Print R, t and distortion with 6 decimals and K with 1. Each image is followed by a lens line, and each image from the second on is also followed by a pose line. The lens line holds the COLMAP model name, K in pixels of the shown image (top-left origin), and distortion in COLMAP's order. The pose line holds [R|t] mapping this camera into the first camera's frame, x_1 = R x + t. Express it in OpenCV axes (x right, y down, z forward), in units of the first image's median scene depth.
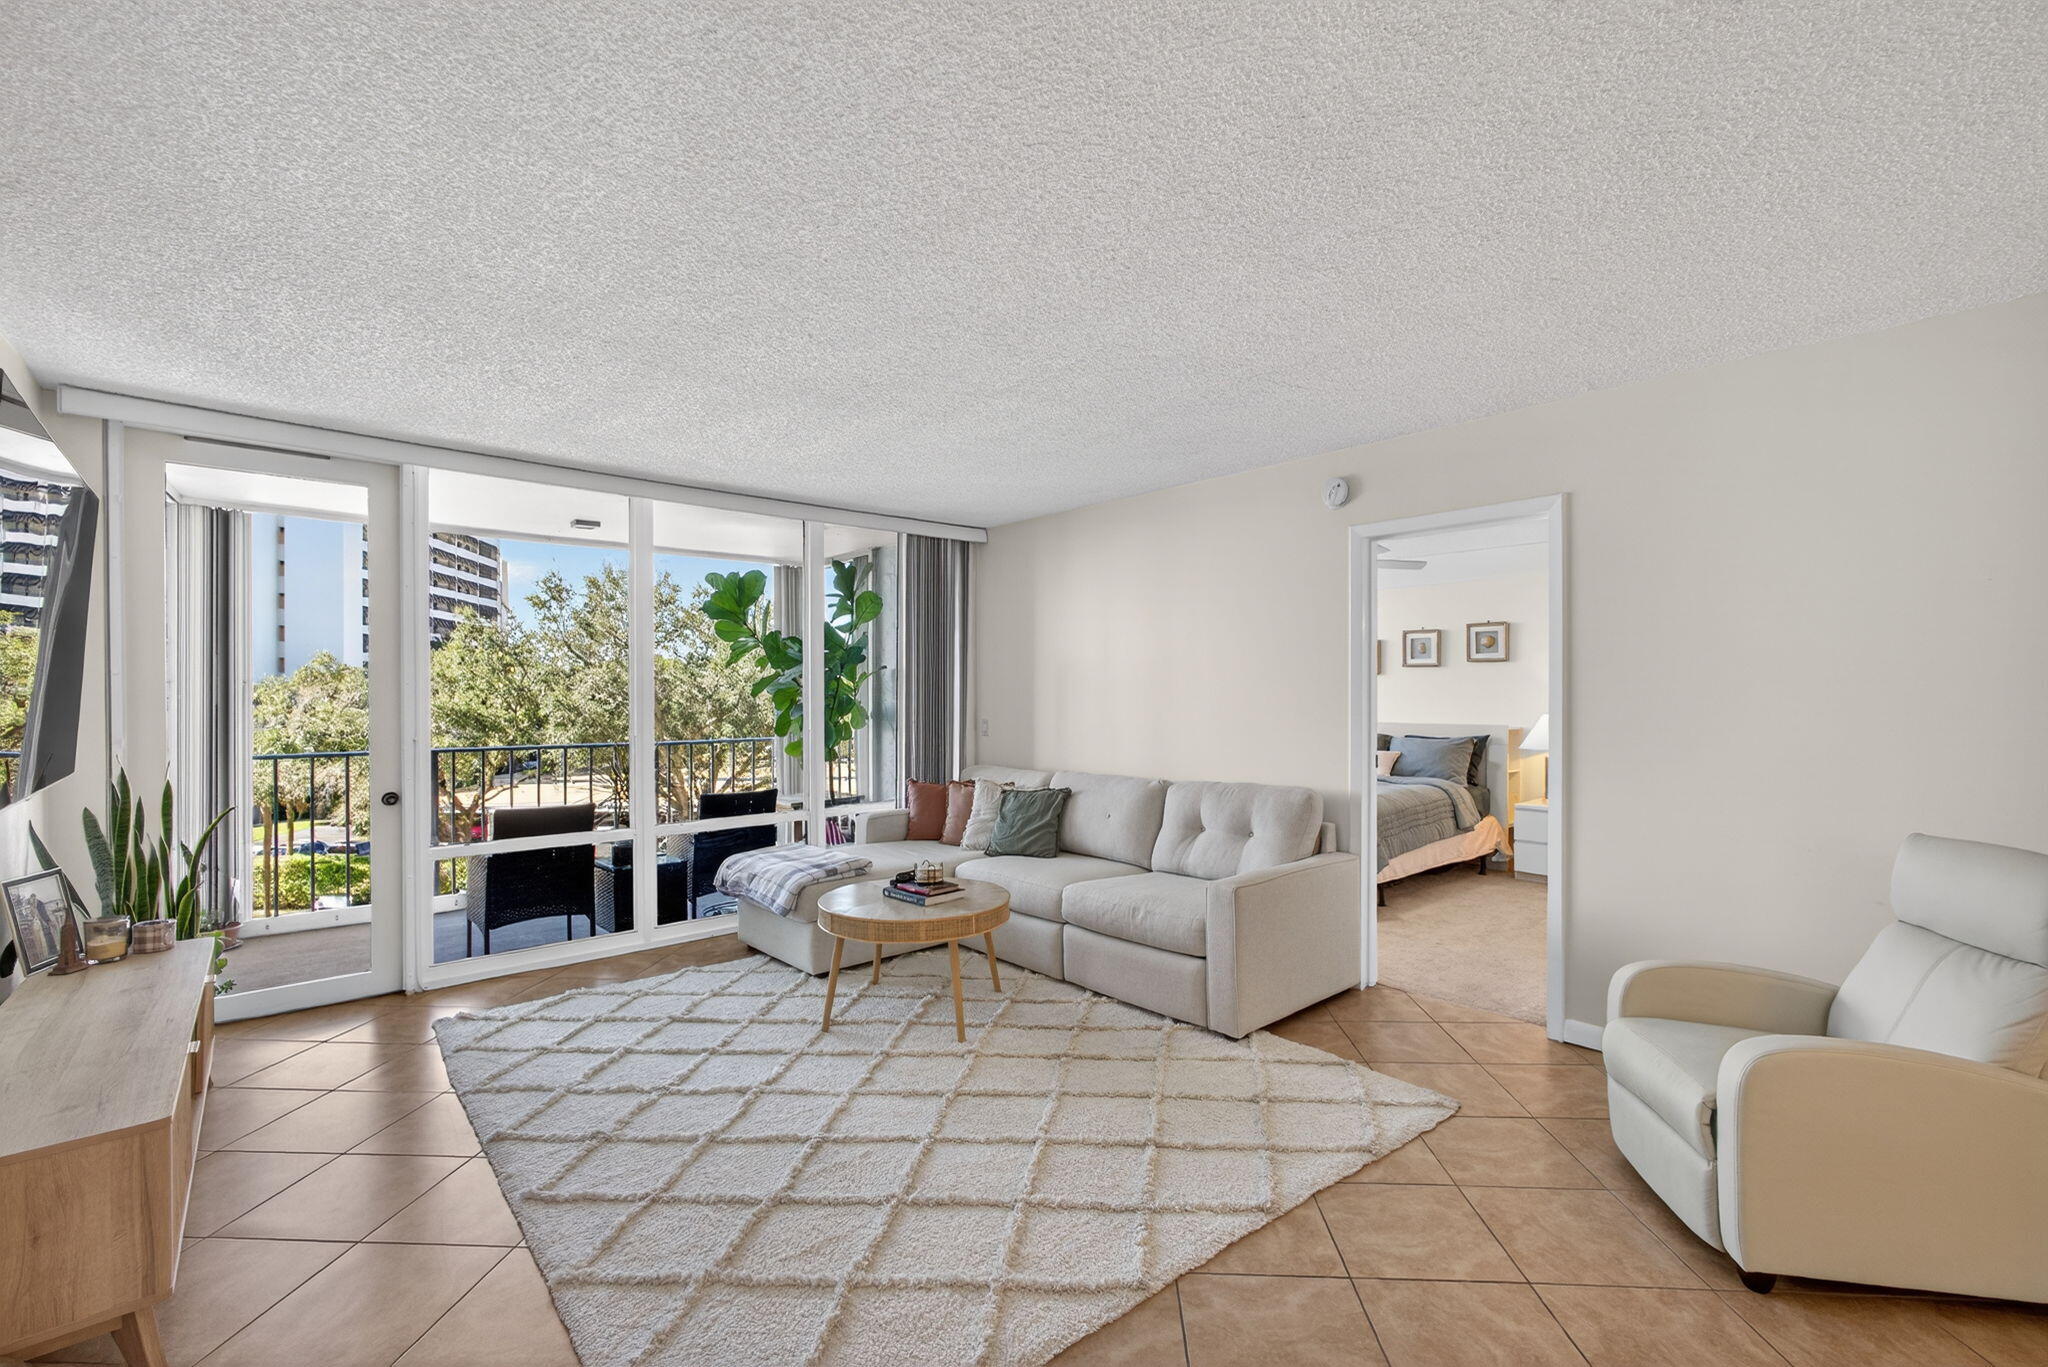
lens RADIAL K [[881.4, 0, 1034.2], [0, 881.4, 694.9], [0, 0, 1]] dist [-0.004287, -0.000319]
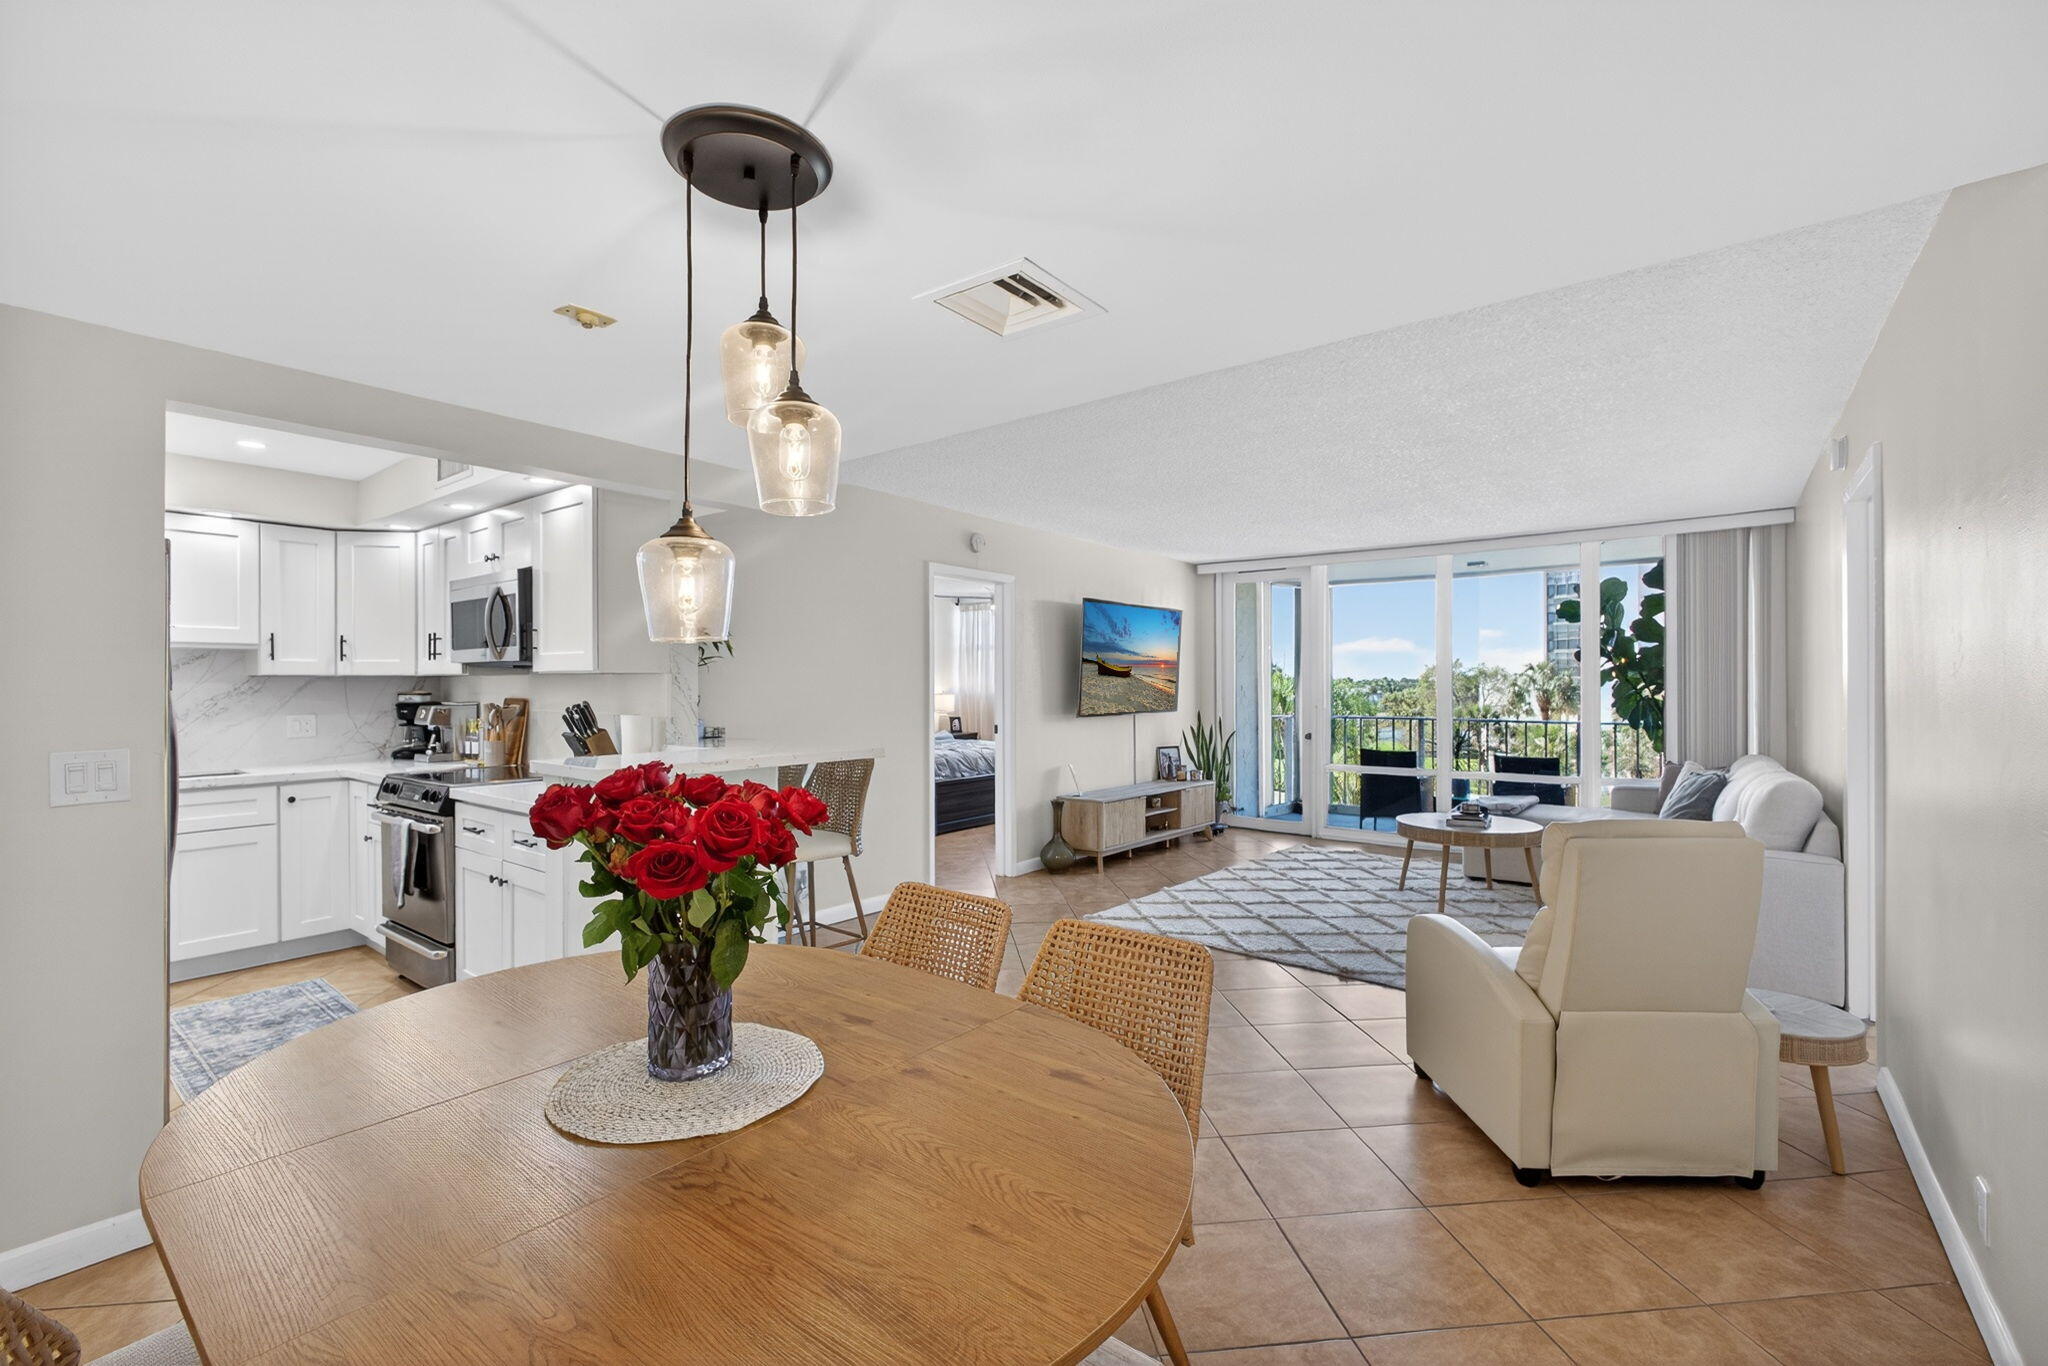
lens RADIAL K [[877.3, 0, 1020.6], [0, 877.3, 687.1], [0, 0, 1]] dist [-0.002588, 0.000036]
pose [[0.175076, 0.003304, -0.984549, 1.081135], [-0.000990, 0.999994, 0.003180, 0.003731], [0.984554, 0.000418, 0.175078, 0.026769]]
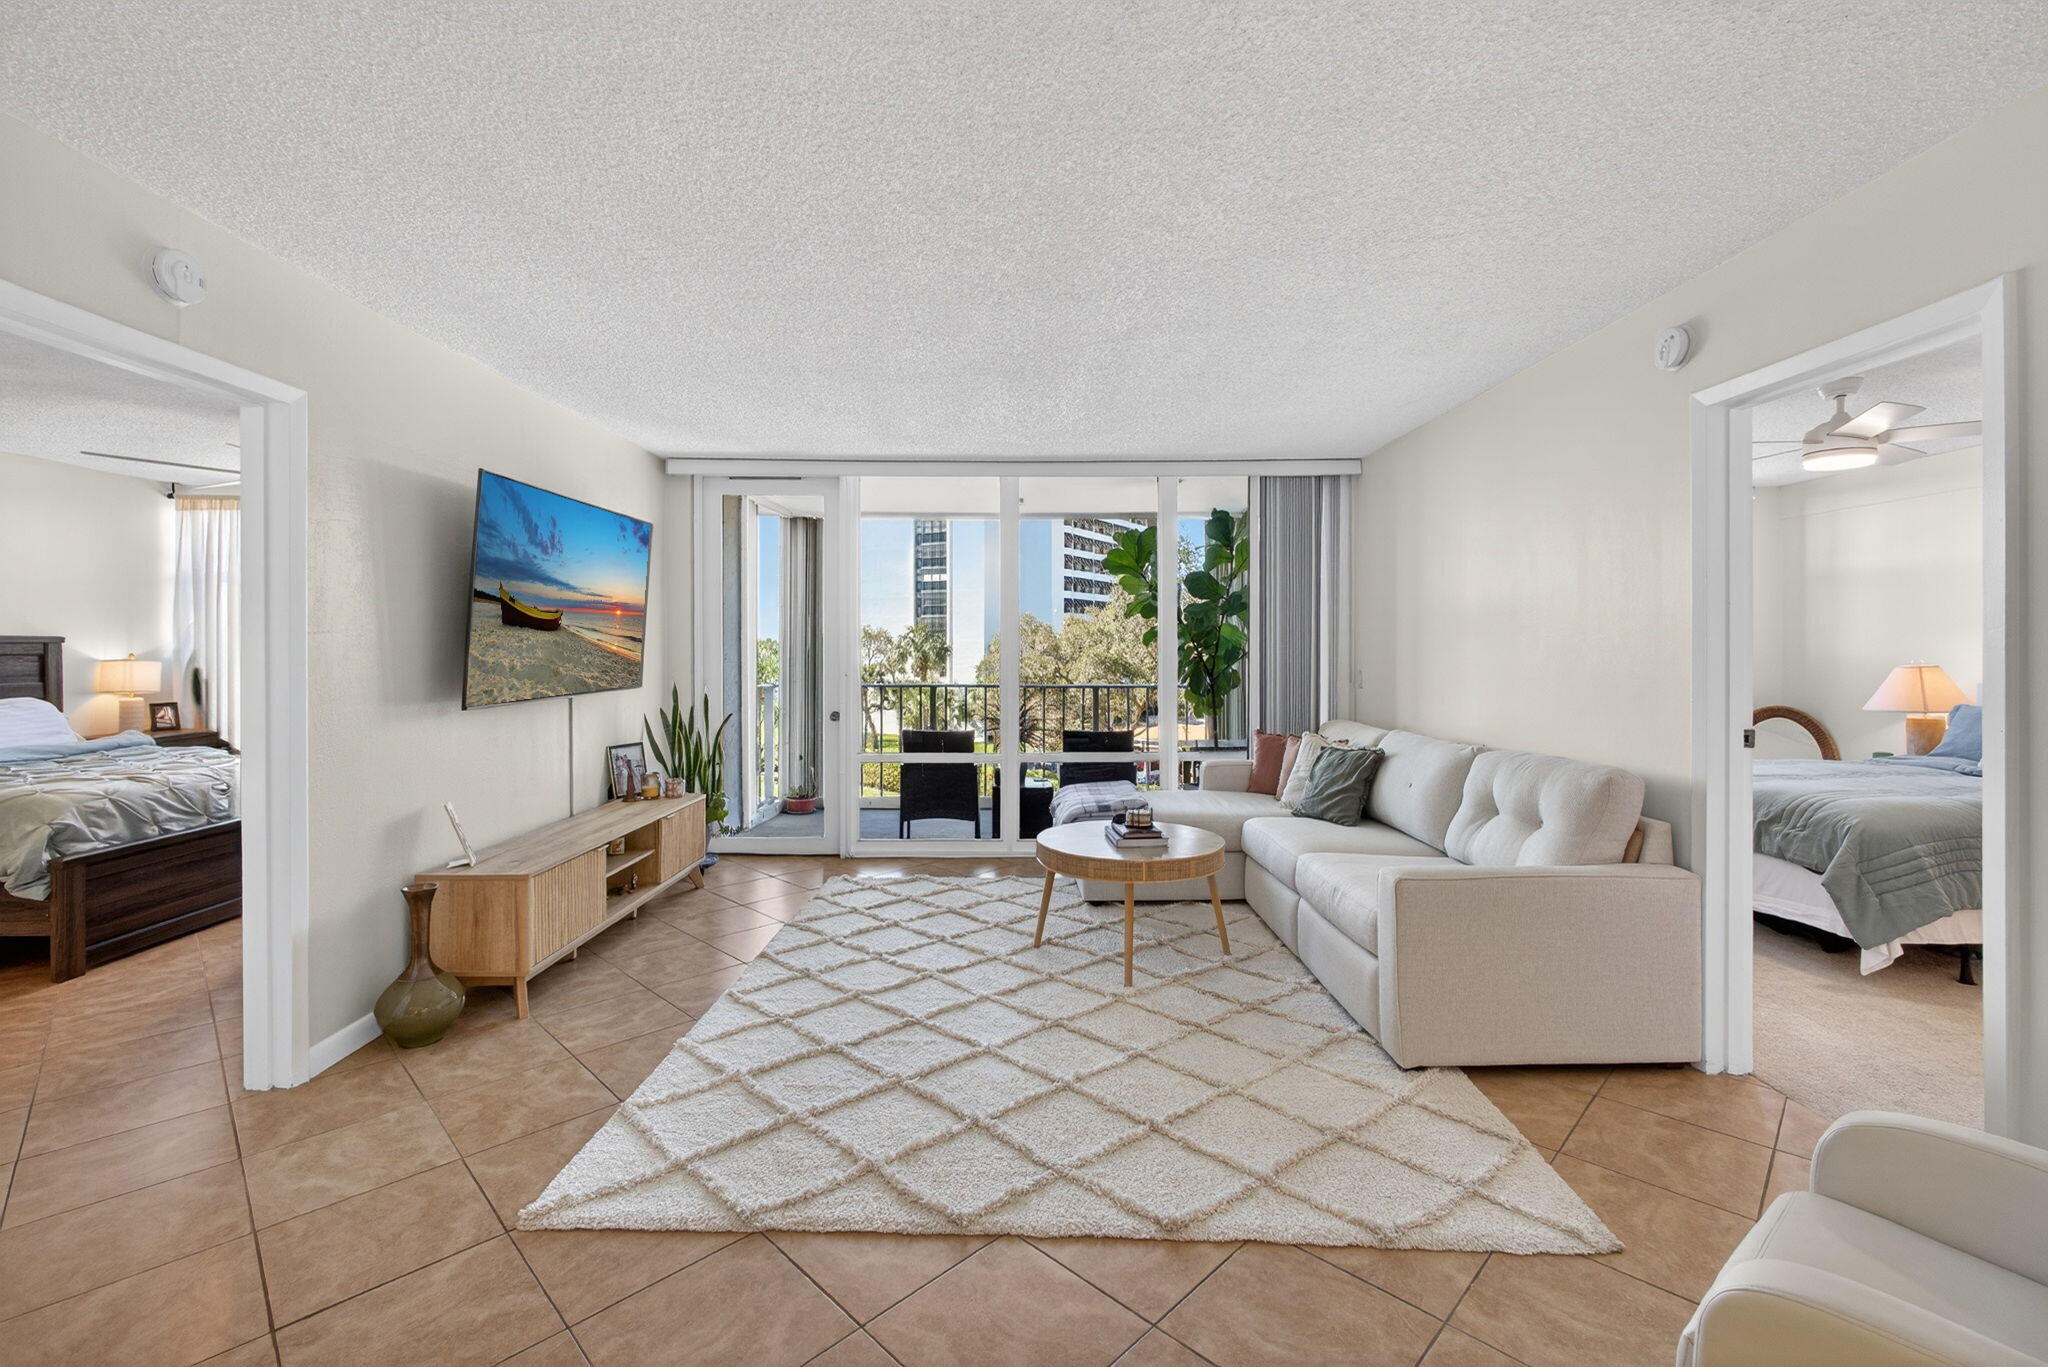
lens RADIAL K [[881.4, 0, 1023.3], [0, 881.4, 649.1], [0, 0, 1]] dist [-0.003452, -0.000025]
pose [[0.753588, 0.004019, -0.657335, 0.415137], [-0.002577, 0.999992, 0.003159, 0.006585], [0.657342, -0.000686, 0.753592, 0.143157]]
